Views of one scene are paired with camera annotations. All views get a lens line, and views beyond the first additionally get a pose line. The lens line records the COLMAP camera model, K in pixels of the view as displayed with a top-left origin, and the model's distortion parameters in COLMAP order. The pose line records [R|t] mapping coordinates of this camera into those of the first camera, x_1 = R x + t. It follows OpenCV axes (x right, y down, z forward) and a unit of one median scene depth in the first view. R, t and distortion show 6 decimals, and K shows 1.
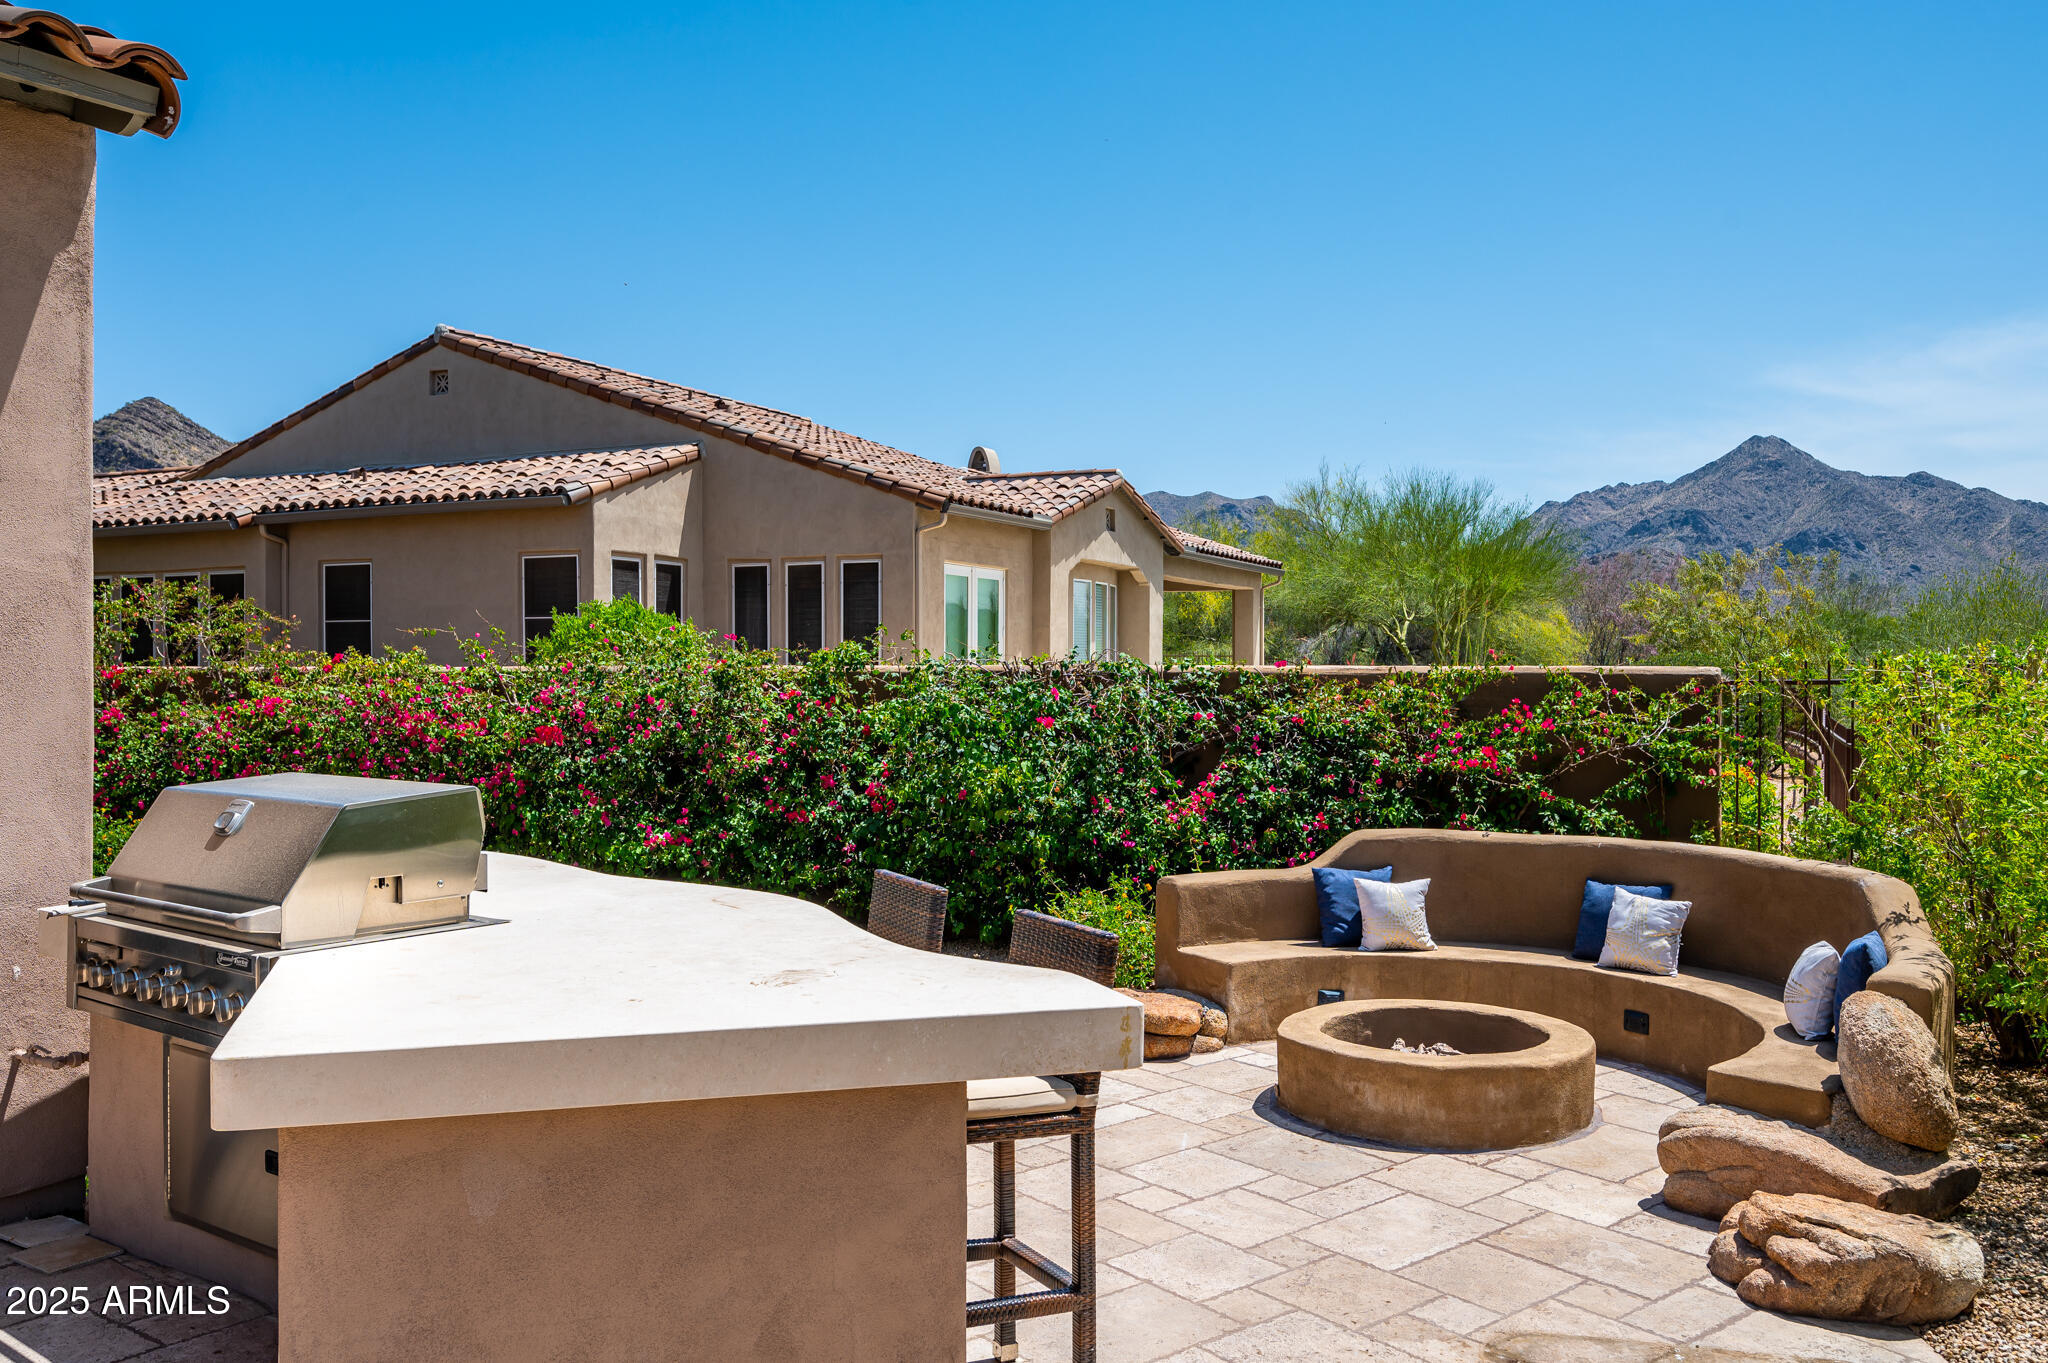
lens RADIAL K [[1666.2, 0, 1008.6], [0, 1666.2, 687.8], [0, 0, 1]] dist [-0.003391, 0.015678]
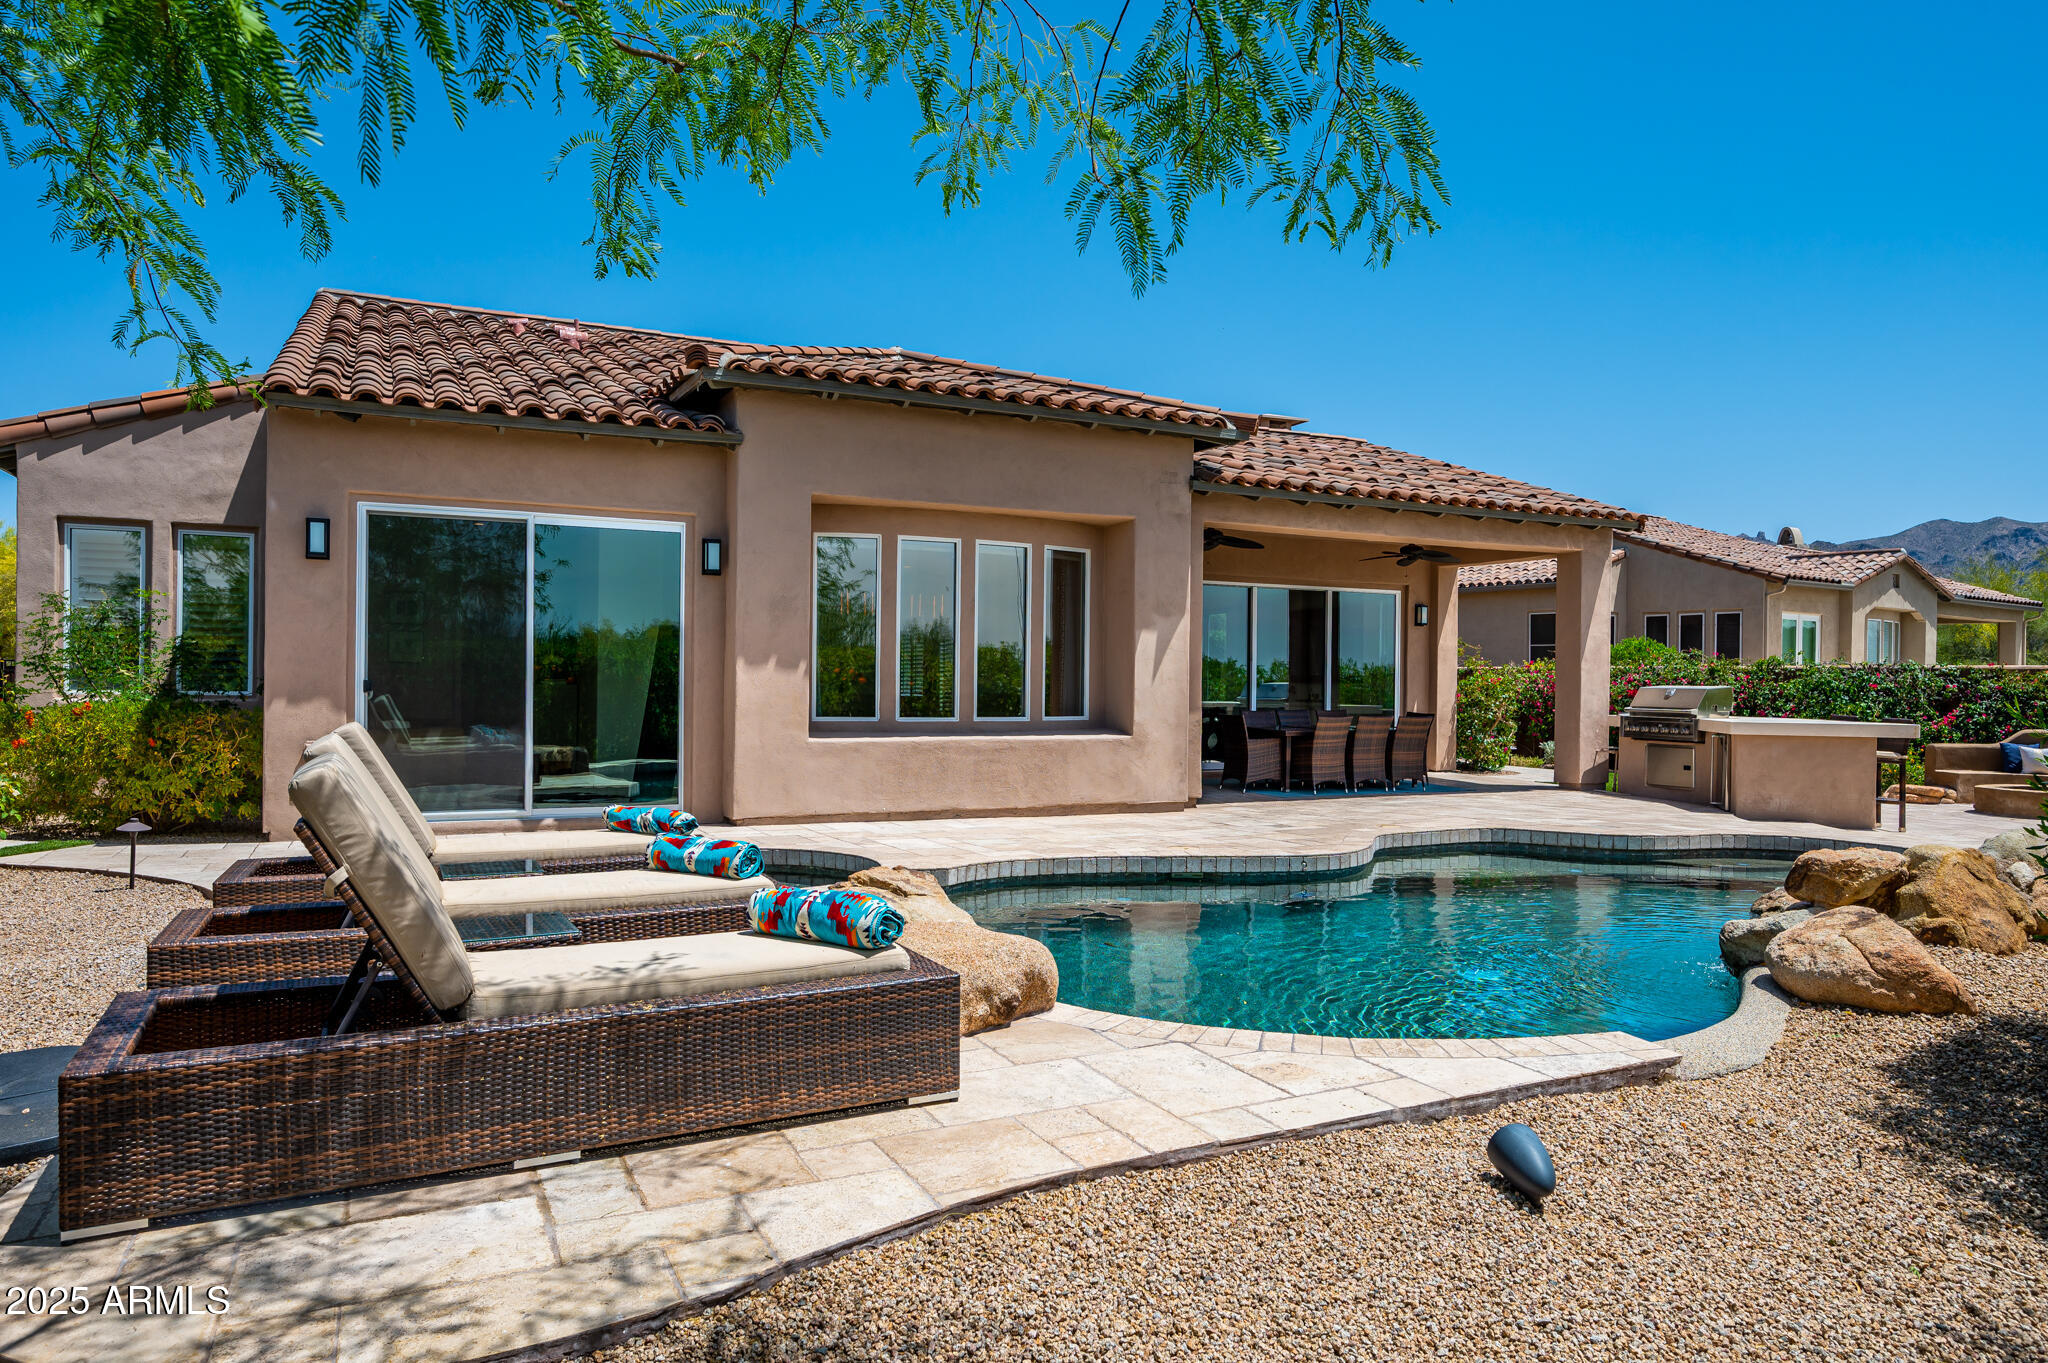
lens RADIAL K [[1336.4, 0, 1016.1], [0, 1336.4, 682.2], [0, 0, 1]] dist [-0.003902, -0.000382]
pose [[0.870052, 0.006751, -0.492914, -0.022603], [-0.013570, 0.999855, -0.010258, 0.010379], [0.492773, 0.015613, 0.870018, -0.282441]]
